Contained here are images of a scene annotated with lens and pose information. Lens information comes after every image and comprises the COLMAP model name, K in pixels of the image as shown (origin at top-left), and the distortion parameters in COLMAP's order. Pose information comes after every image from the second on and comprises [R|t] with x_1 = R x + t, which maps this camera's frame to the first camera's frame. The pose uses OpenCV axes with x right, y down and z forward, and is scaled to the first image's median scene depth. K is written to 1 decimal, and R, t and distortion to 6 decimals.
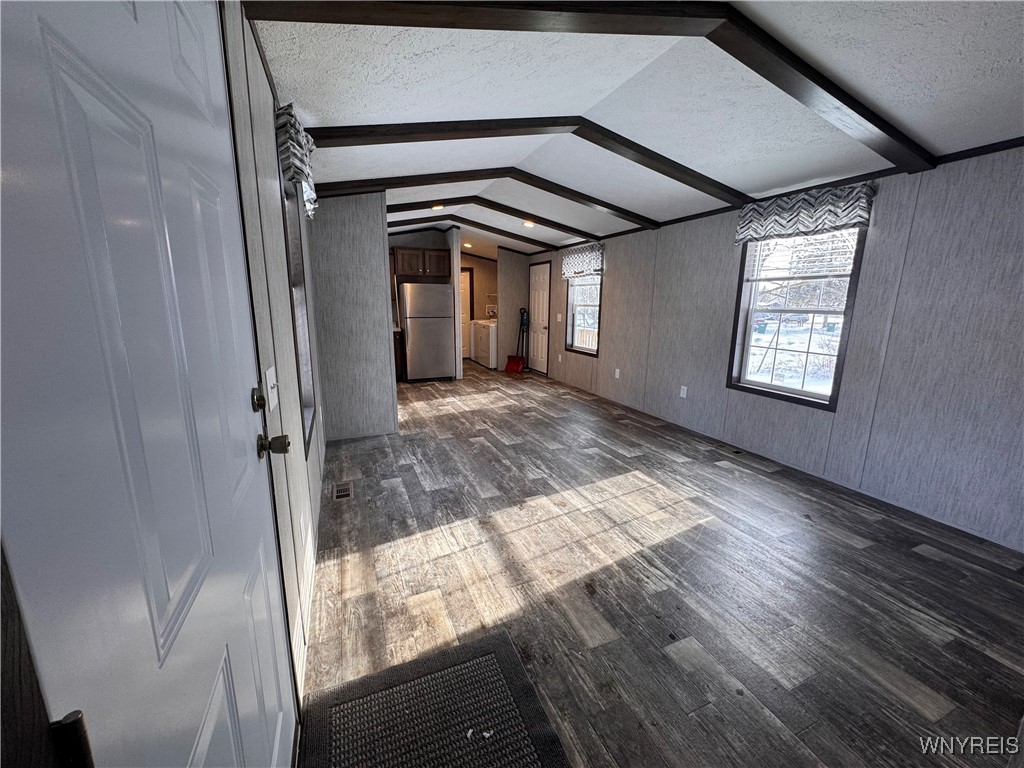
lens RADIAL K [[404.8, 0, 510.3], [0, 404.8, 383.9], [0, 0, 1]] dist [-0.000440, -0.000559]
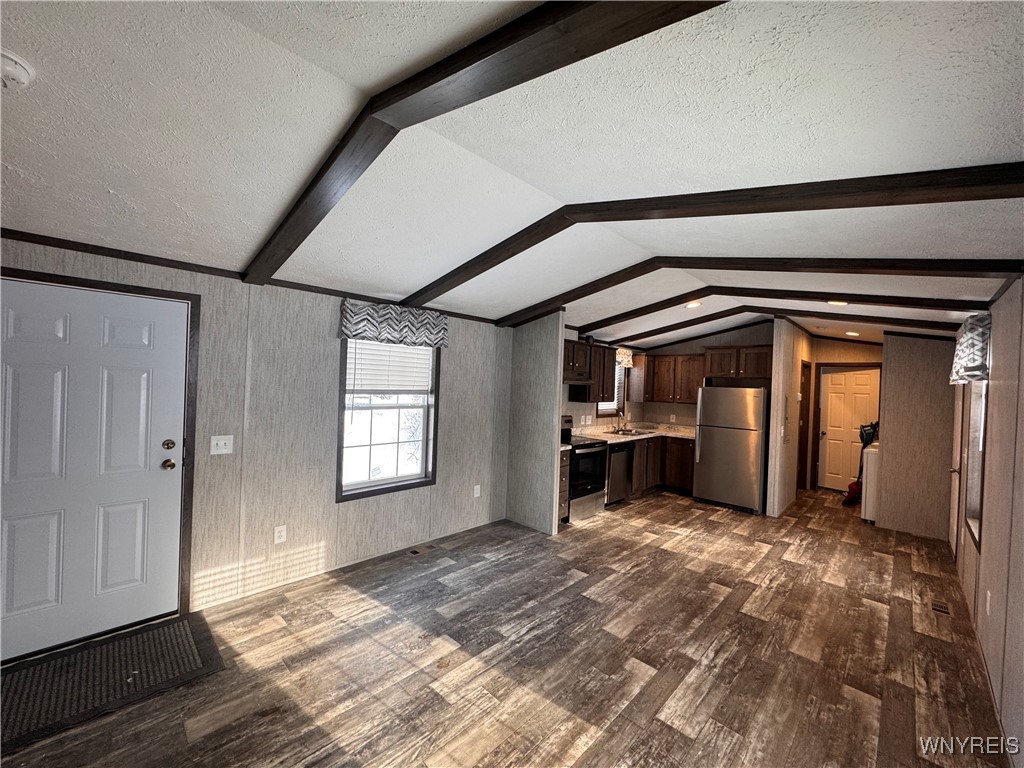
lens RADIAL K [[404.8, 0, 510.2], [0, 404.8, 385.5], [0, 0, 1]] dist [-0.000440, -0.000559]
pose [[0.395325, 0.013097, -0.918448, 0.695869], [-0.218354, 0.972575, -0.080116, -0.160039], [0.892211, 0.232218, 0.387343, 0.509070]]
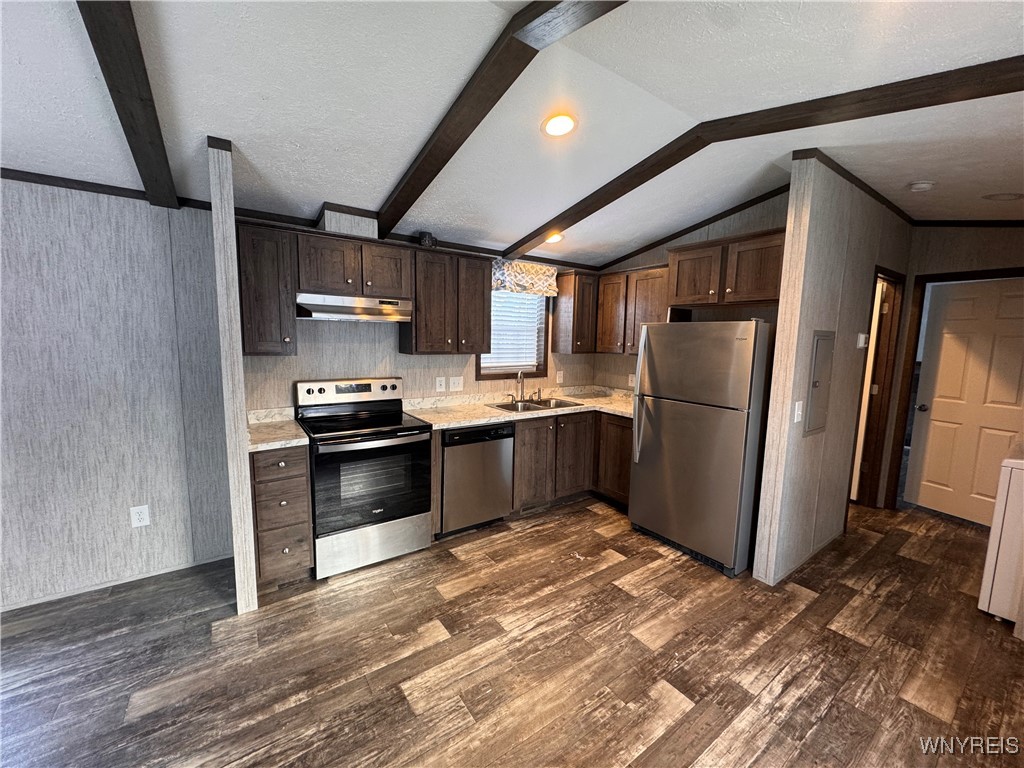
lens RADIAL K [[404.8, 0, 518.5], [0, 404.8, 379.4], [0, 0, 1]] dist [-0.000440, -0.000559]
pose [[0.218760, 0.095045, -0.971139, 0.267469], [-0.212553, 0.975988, 0.047639, -0.329026], [0.952347, 0.195997, 0.233709, 1.451753]]
